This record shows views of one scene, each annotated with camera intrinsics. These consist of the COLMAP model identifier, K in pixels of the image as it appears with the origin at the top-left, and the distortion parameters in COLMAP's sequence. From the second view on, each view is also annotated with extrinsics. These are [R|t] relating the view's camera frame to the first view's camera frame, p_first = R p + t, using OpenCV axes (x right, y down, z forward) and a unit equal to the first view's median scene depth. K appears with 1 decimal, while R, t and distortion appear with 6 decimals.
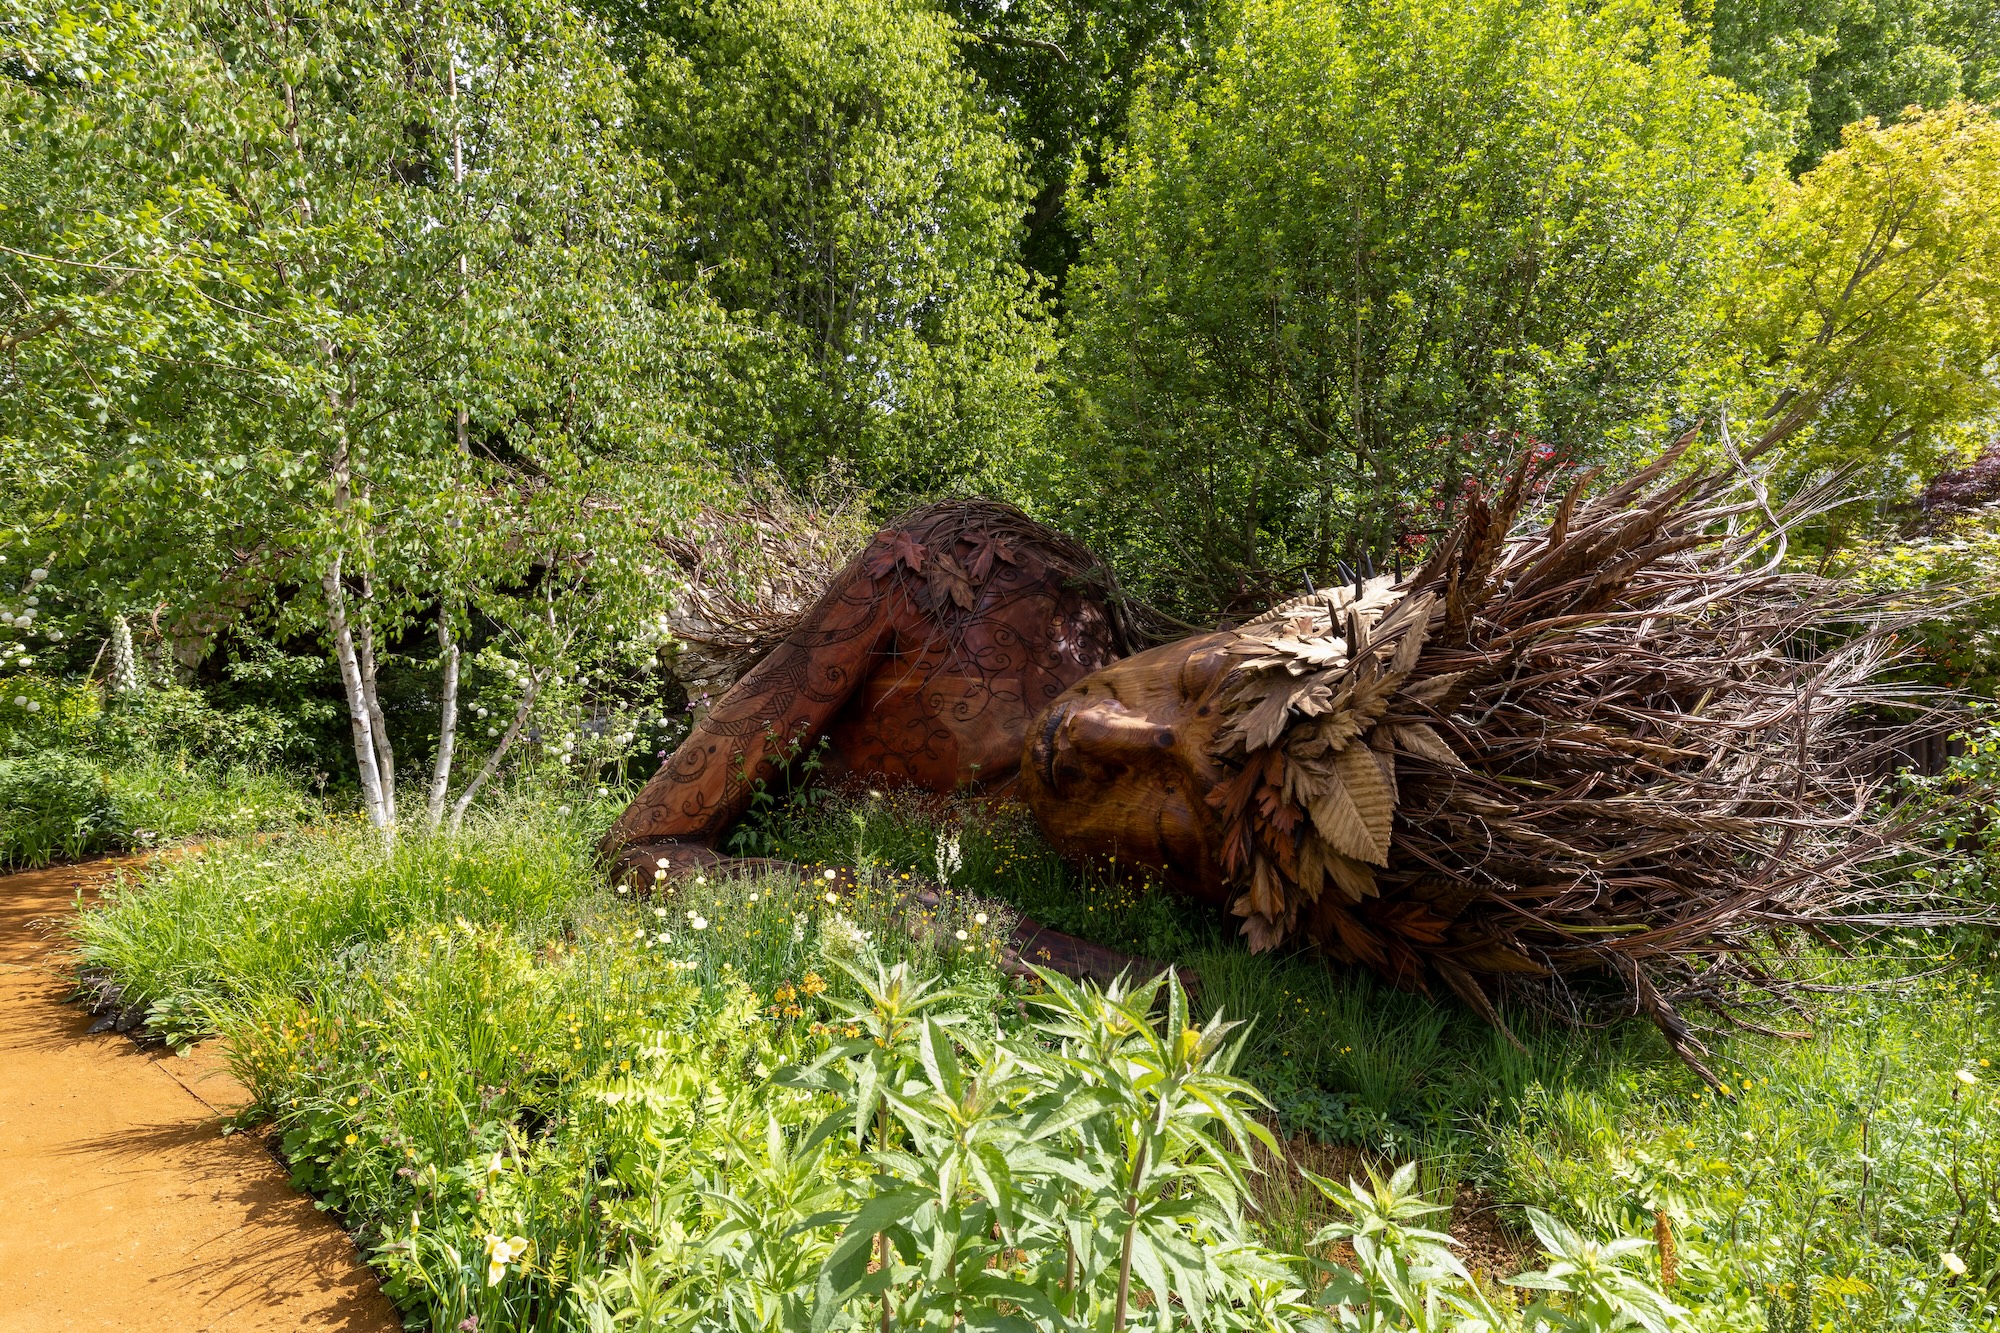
lens RADIAL K [[1091.4, 0, 998.3], [0, 1091.4, 668.1], [0, 0, 1]] dist [0.016550, 0.005295]
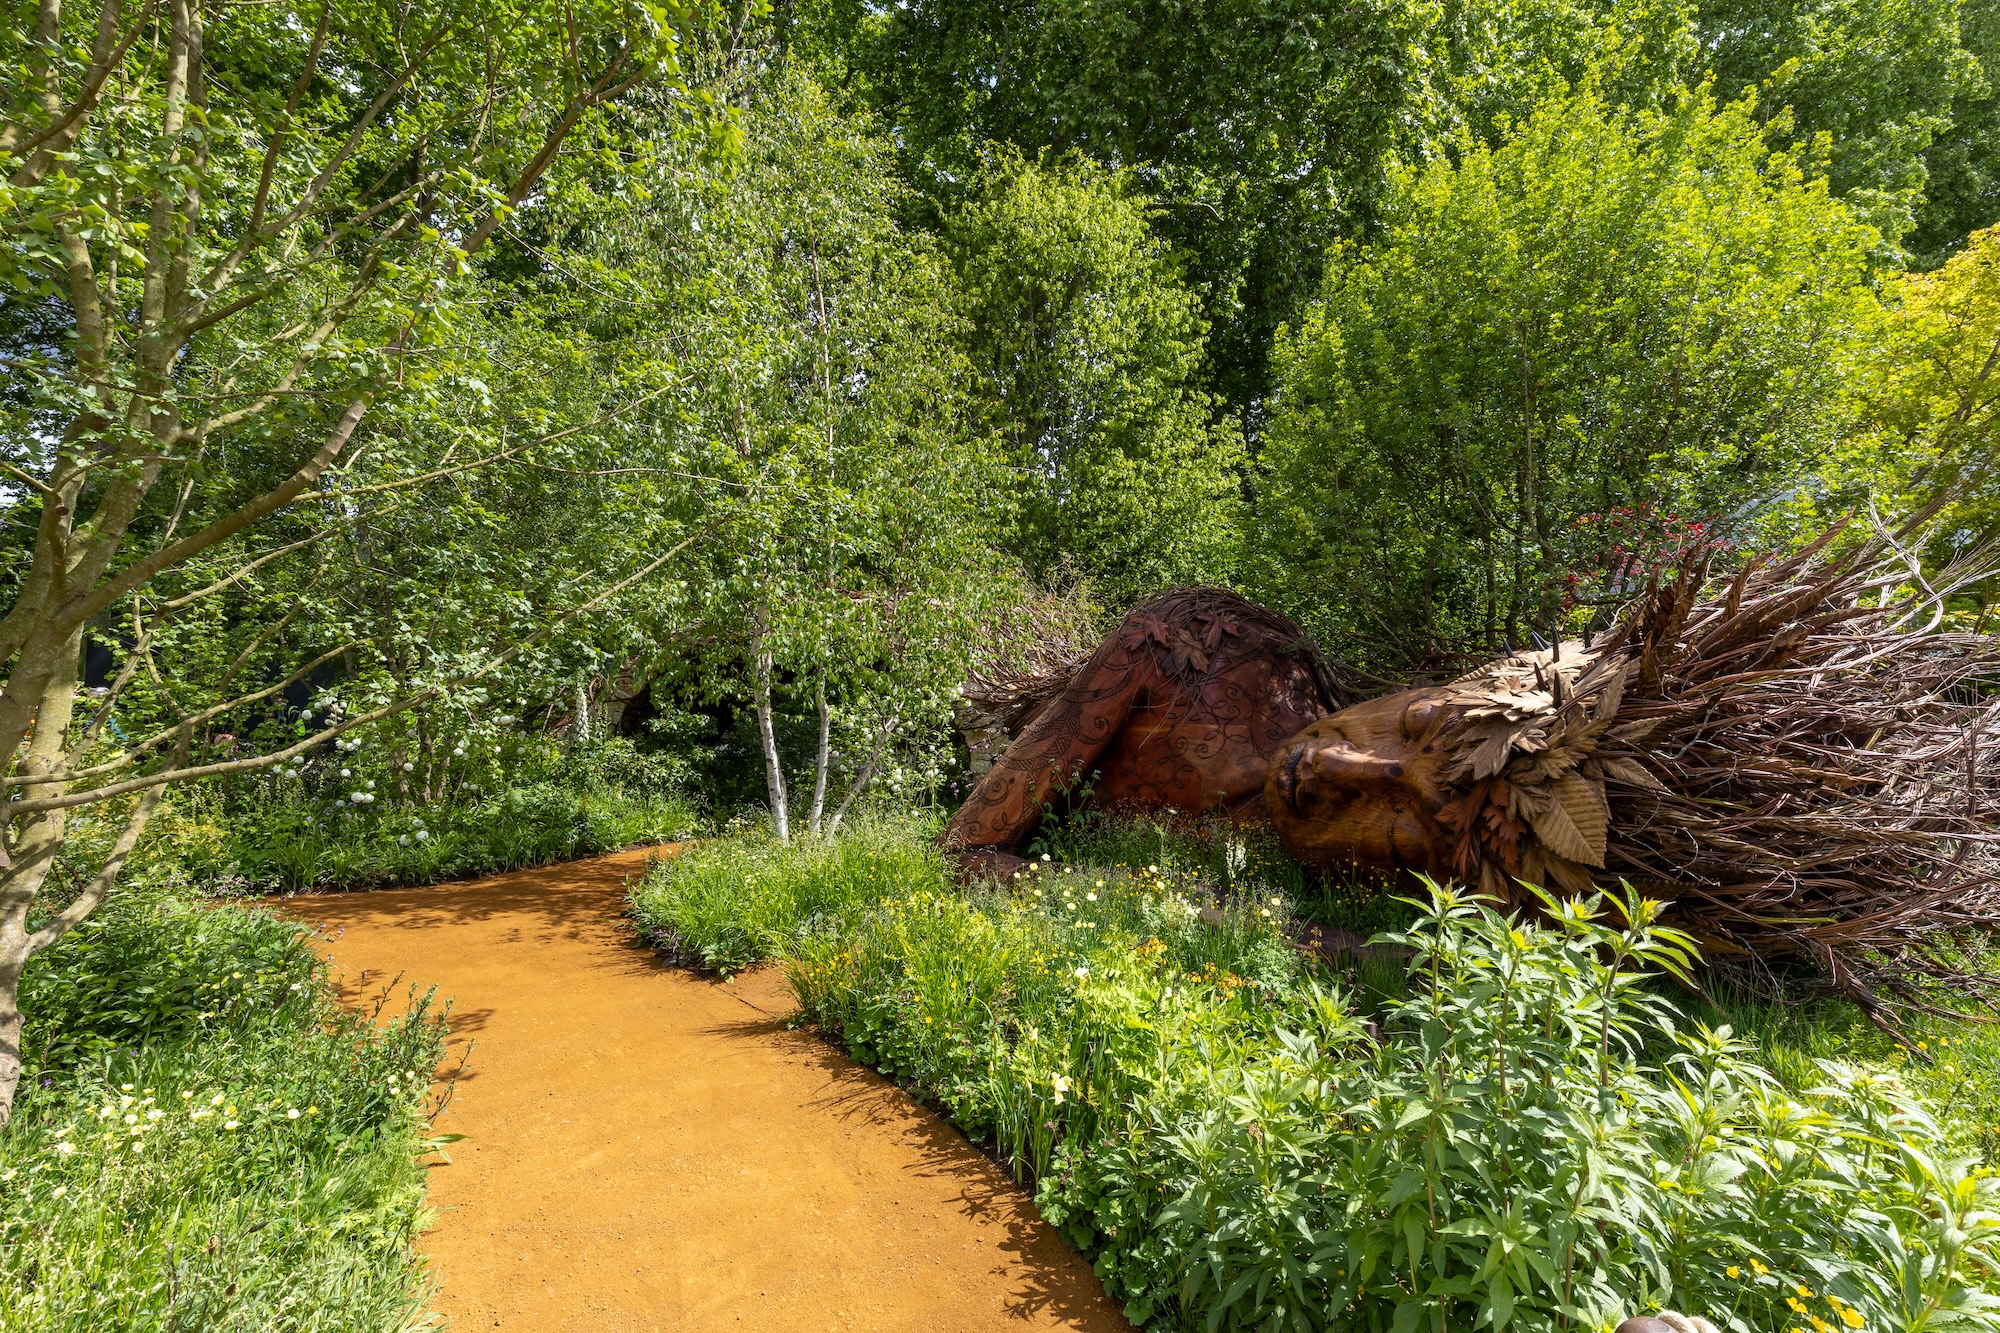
lens RADIAL K [[930.5, 0, 994.4], [0, 930.5, 668.8], [0, 0, 1]] dist [0.019726, 0.002305]
pose [[0.987400, -0.020740, -0.156879, -0.151415], [0.012797, 0.998592, -0.051472, -0.005676], [0.157726, 0.048816, 0.986276, -0.192287]]
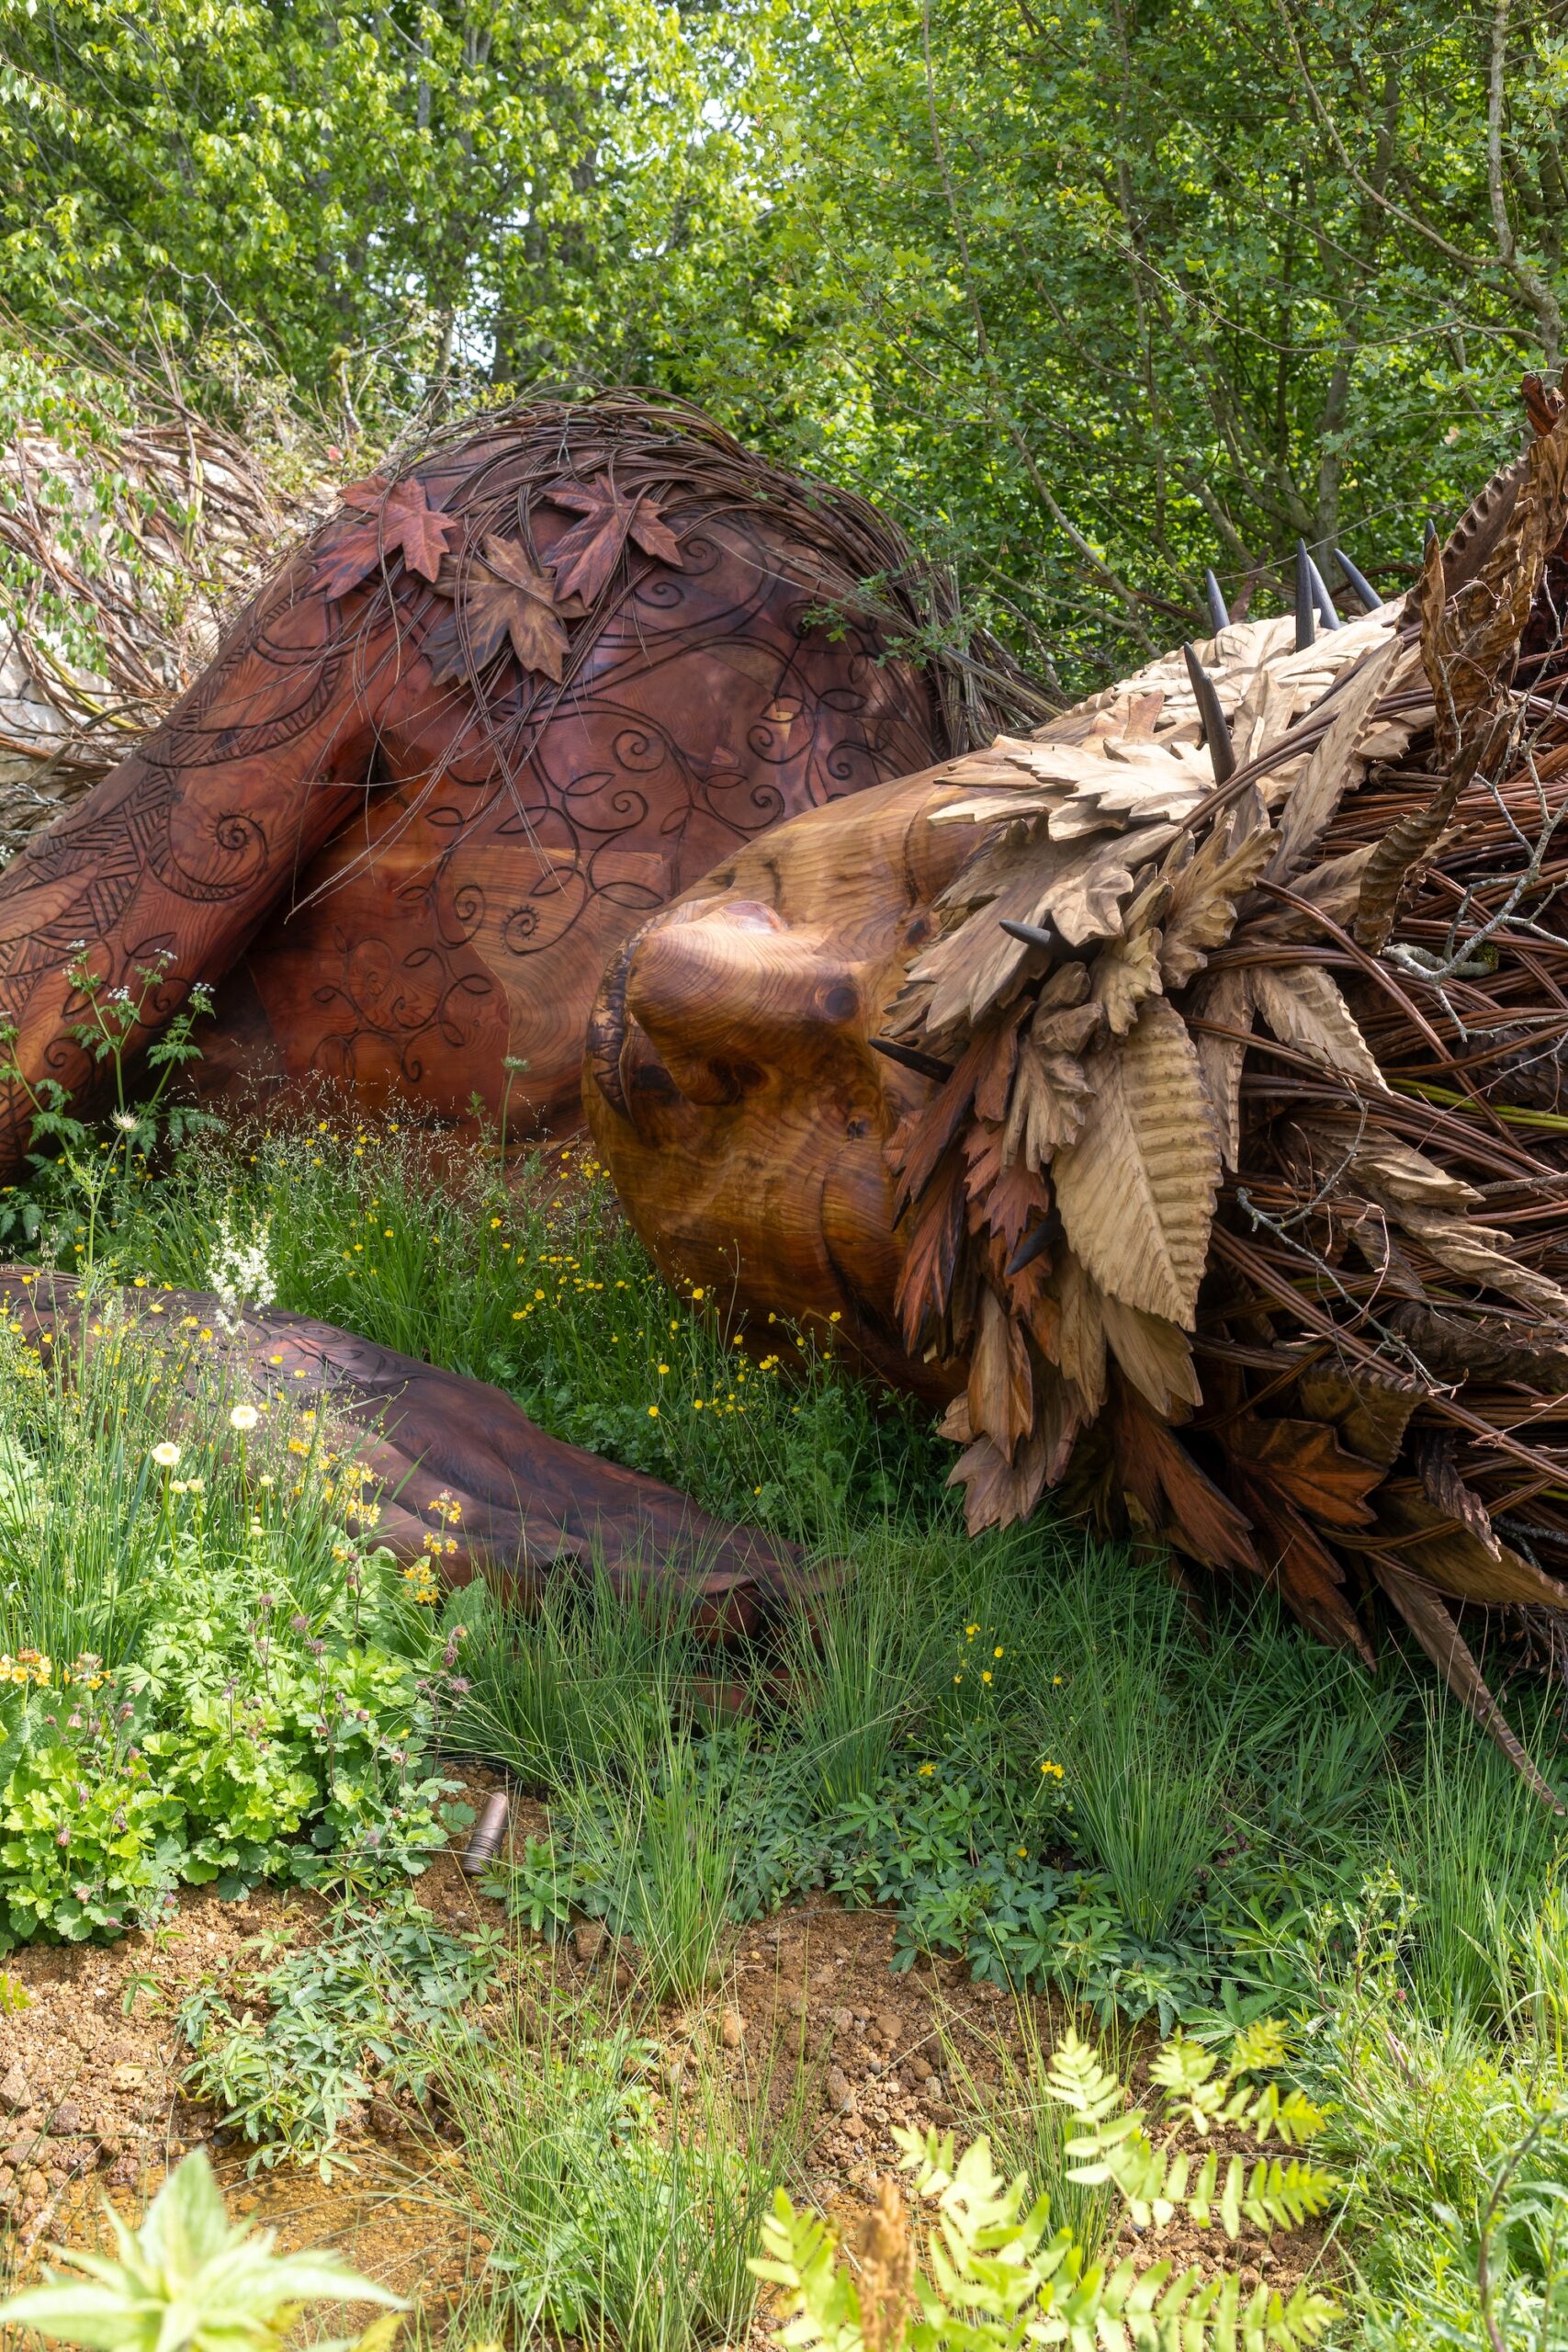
lens RADIAL K [[2612.0, 0, 787.5], [0, 2612.0, 1179.6], [0, 0, 1]] dist [-0.002194, 0.000000]
pose [[0.993456, 0.032252, -0.109567, 0.258927], [-0.018274, 0.991828, 0.126269, 0.010149], [0.112744, -0.123440, 0.985927, 0.053169]]
